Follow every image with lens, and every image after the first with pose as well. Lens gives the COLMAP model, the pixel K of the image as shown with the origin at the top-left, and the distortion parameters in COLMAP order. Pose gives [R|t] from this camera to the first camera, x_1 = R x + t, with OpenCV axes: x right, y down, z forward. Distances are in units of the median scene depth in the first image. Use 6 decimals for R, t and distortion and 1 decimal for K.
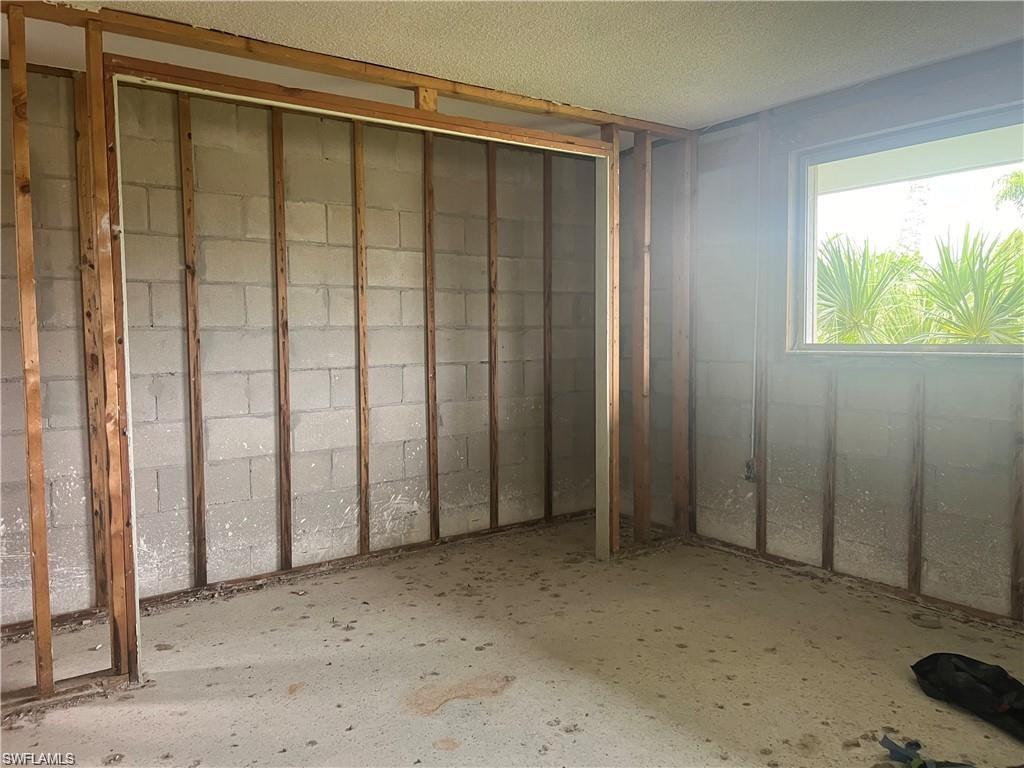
lens RADIAL K [[776.3, 0, 514.7], [0, 776.3, 379.1], [0, 0, 1]] dist [0.043035, -0.031641]
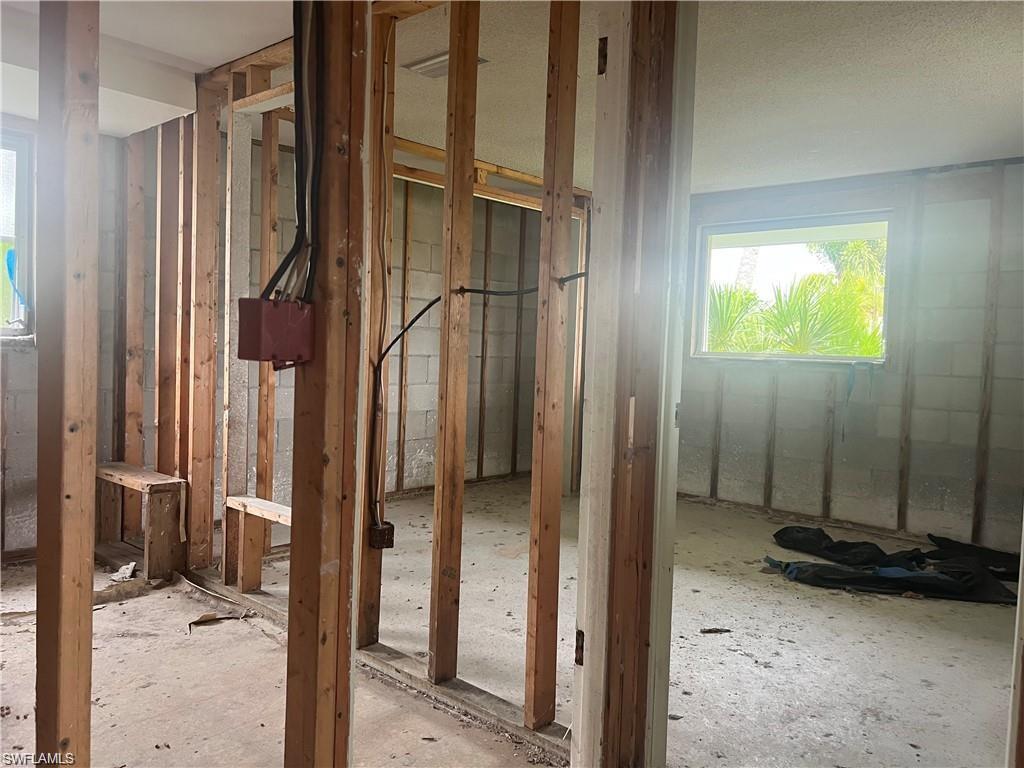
lens RADIAL K [[776.3, 0, 509.7], [0, 776.3, 385.7], [0, 0, 1]] dist [0.043035, -0.031641]
pose [[0.978087, 0.032528, 0.205640, -0.293846], [-0.030705, 0.999456, -0.012052, 0.049145], [-0.205920, 0.005473, 0.978553, -0.390929]]
